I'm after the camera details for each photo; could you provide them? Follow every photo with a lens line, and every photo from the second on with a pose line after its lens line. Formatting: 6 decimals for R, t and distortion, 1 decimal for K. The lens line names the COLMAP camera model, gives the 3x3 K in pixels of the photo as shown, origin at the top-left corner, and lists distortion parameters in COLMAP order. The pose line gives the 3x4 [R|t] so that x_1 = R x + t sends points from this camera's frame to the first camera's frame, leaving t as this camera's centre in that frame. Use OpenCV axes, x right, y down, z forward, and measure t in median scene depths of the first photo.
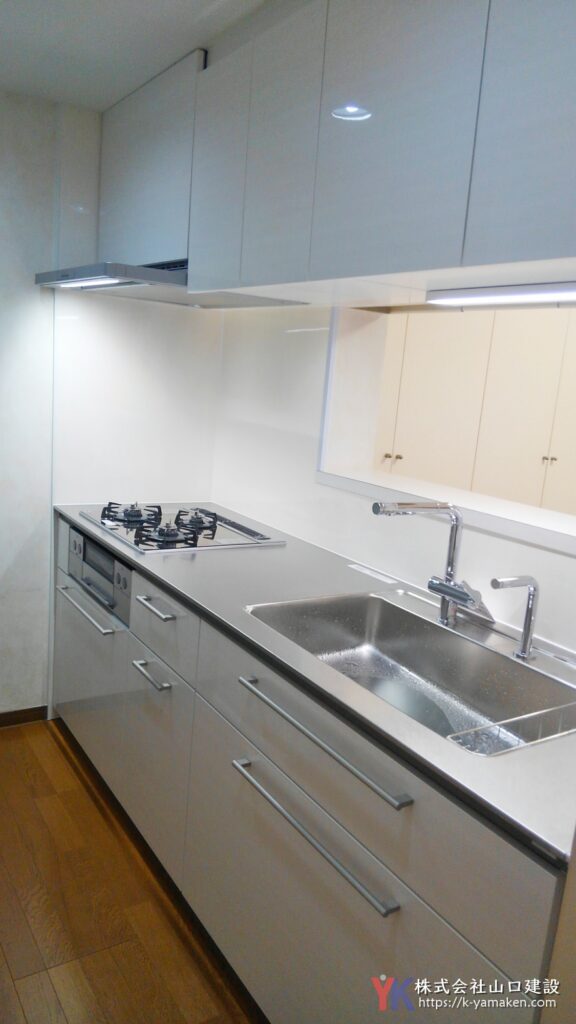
lens RADIAL K [[757.1, 0, 286.6], [0, 757.1, 513.9], [0, 0, 1]] dist [-0.010380, -0.004634]
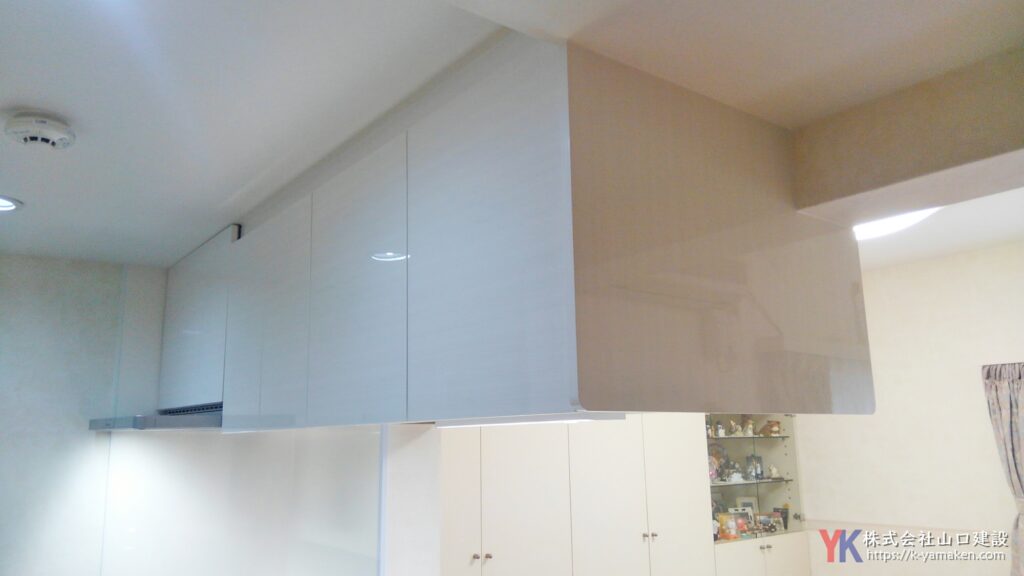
lens RADIAL K [[757.1, 0, 513.3], [0, 757.1, 288.8], [0, 0, 1]] dist [-0.010380, -0.004634]
pose [[0.990505, -0.079534, 0.112132, 0.134896], [0.116070, 0.920908, -0.372097, -0.035672], [-0.073669, 0.381579, 0.921396, -0.048332]]
